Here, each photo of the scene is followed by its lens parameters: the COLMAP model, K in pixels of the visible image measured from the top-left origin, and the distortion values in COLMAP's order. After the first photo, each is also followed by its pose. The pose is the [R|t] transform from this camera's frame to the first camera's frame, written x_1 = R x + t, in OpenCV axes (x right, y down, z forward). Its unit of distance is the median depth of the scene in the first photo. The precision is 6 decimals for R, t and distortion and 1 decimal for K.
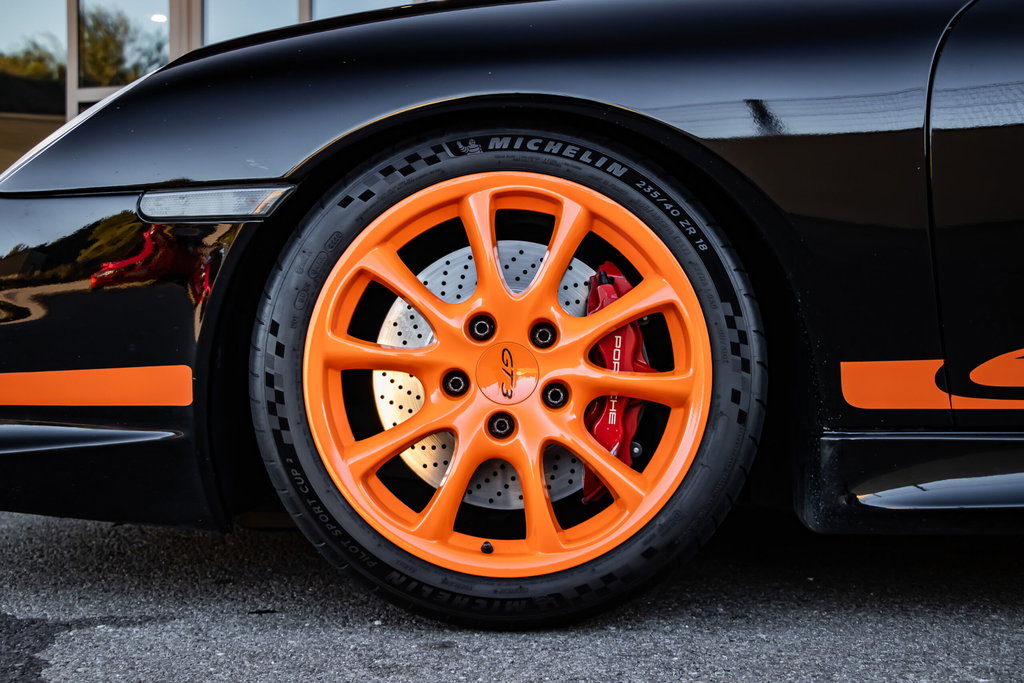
lens RADIAL K [[1839.5, 0, 509.2], [0, 1839.5, 345.7], [0, 0, 1]] dist [0.138706, 0.000000]
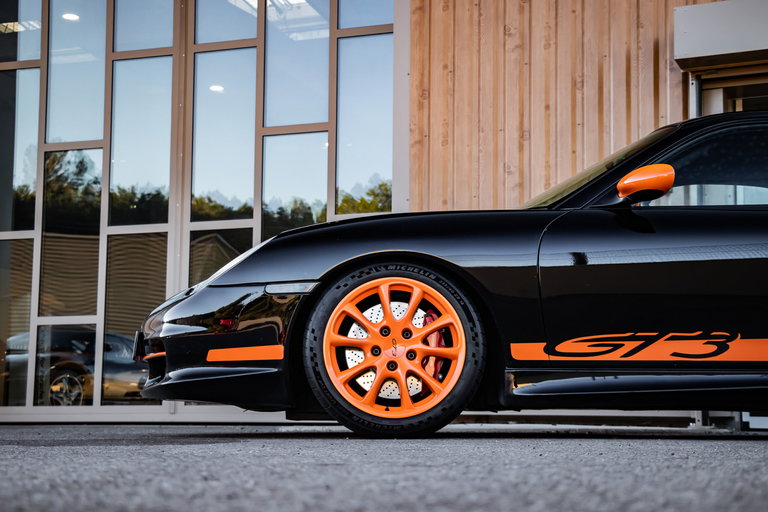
lens RADIAL K [[1379.6, 0, 379.8], [0, 1379.6, 257.0], [0, 0, 1]] dist [0.138706, 0.000000]
pose [[0.999727, 0.000900, -0.023338, 0.026337], [-0.003606, 0.993221, -0.116184, 0.124645], [0.023076, 0.116237, 0.992953, -1.143310]]
